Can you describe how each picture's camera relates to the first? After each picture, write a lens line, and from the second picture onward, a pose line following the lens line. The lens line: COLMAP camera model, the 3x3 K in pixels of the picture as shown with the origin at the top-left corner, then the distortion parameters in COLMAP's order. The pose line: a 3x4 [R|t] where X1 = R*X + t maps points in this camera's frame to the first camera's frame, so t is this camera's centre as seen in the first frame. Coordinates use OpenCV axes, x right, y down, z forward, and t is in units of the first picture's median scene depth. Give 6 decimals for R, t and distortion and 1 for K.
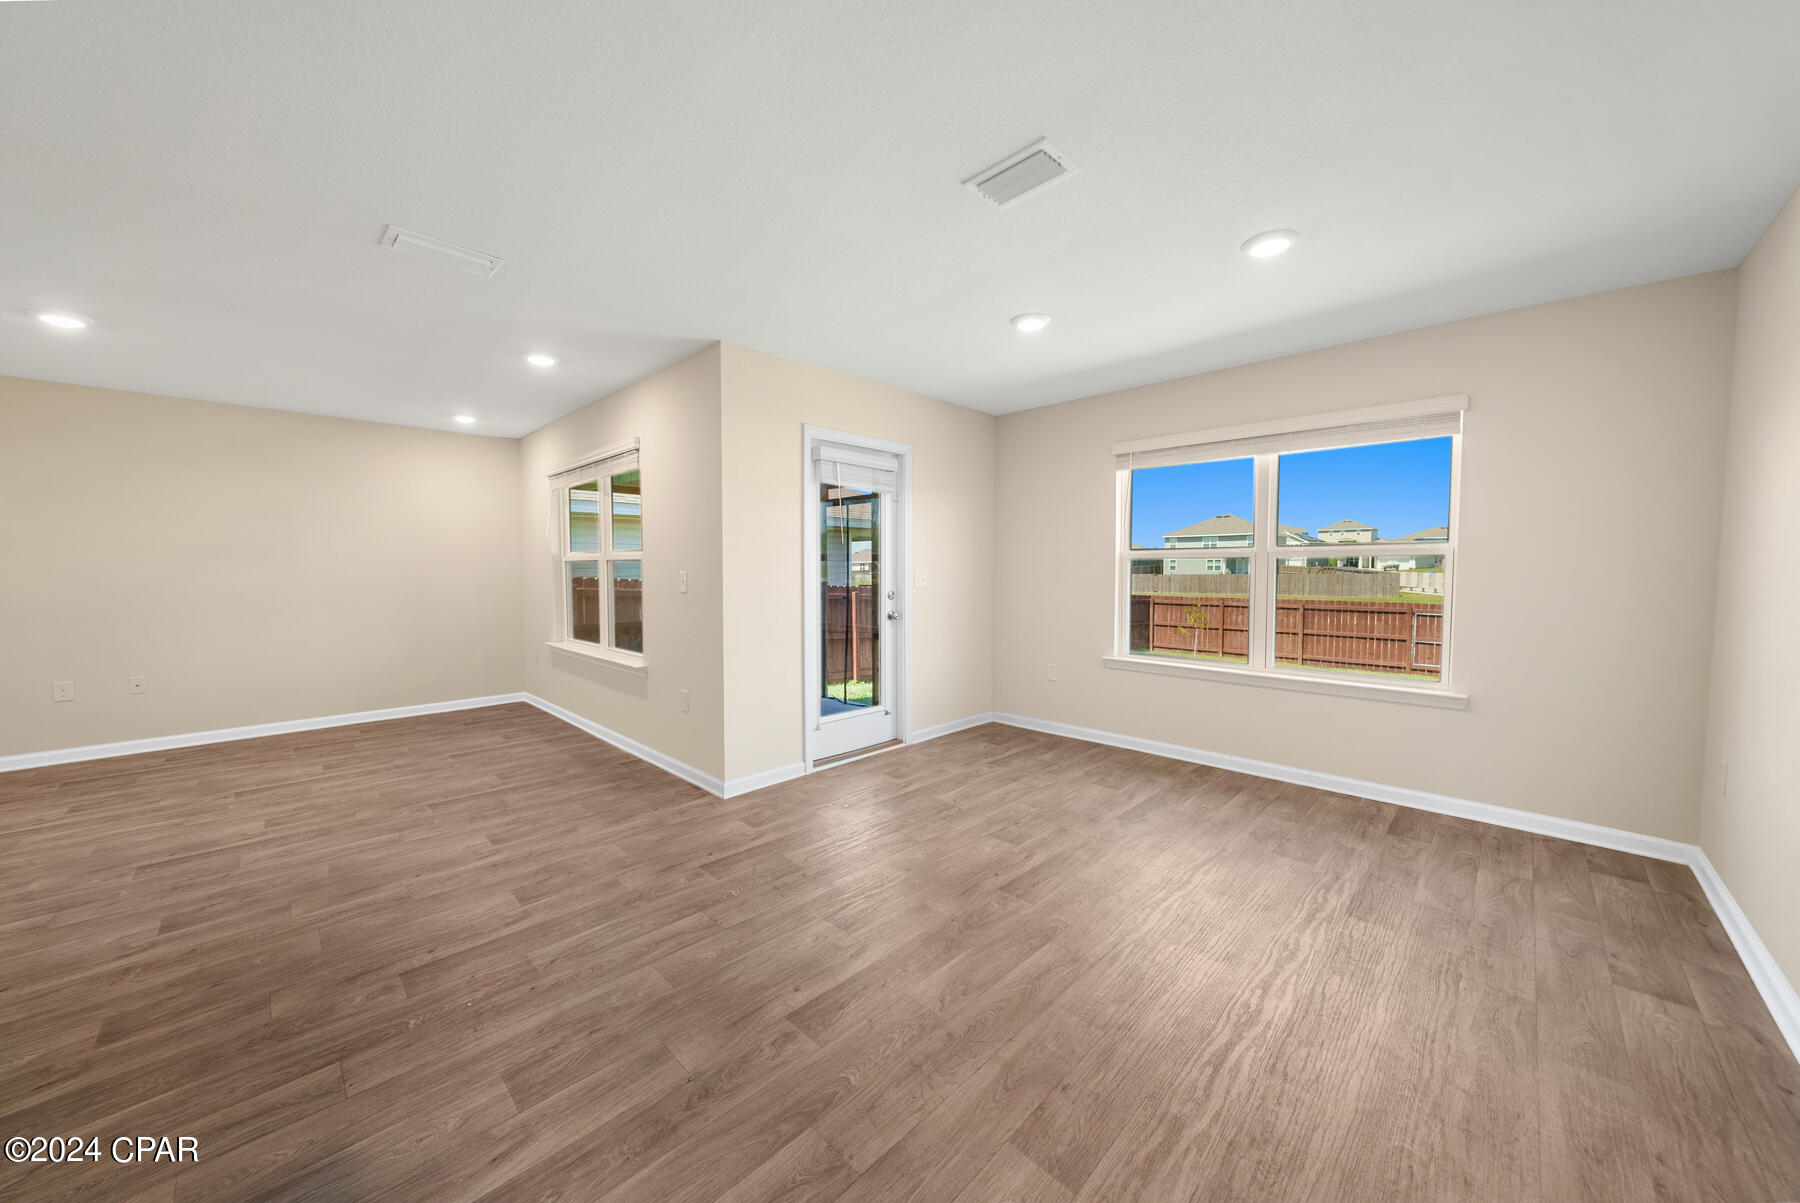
lens RADIAL K [[636.7, 0, 897.7], [0, 636.7, 604.1], [0, 0, 1]] dist [-0.004997, -0.000136]
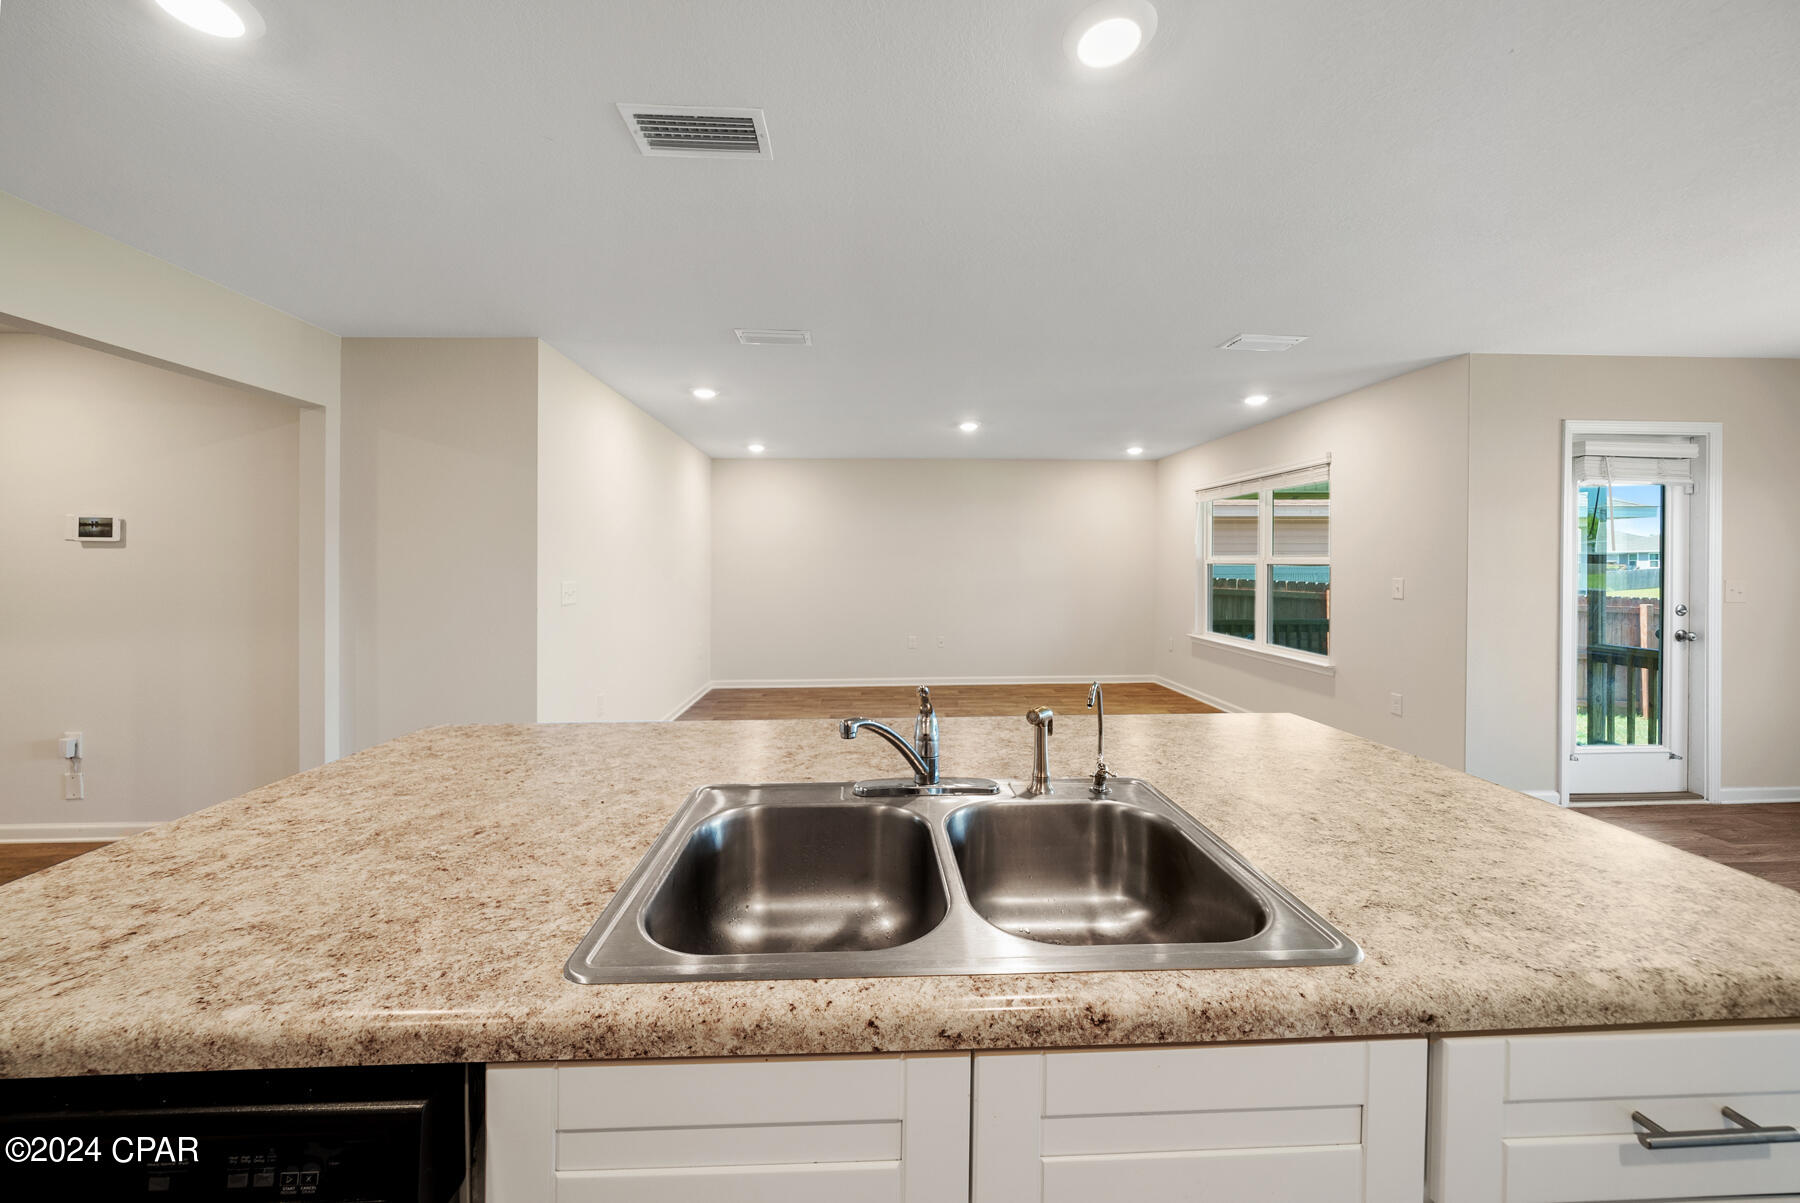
lens RADIAL K [[636.7, 0, 903.8], [0, 636.7, 563.5], [0, 0, 1]] dist [-0.004997, -0.000136]
pose [[0.739268, 0.003986, -0.673400, -0.203891], [-0.040097, 0.998469, -0.038109, -0.002965], [0.672217, 0.055173, 0.738295, -0.262271]]
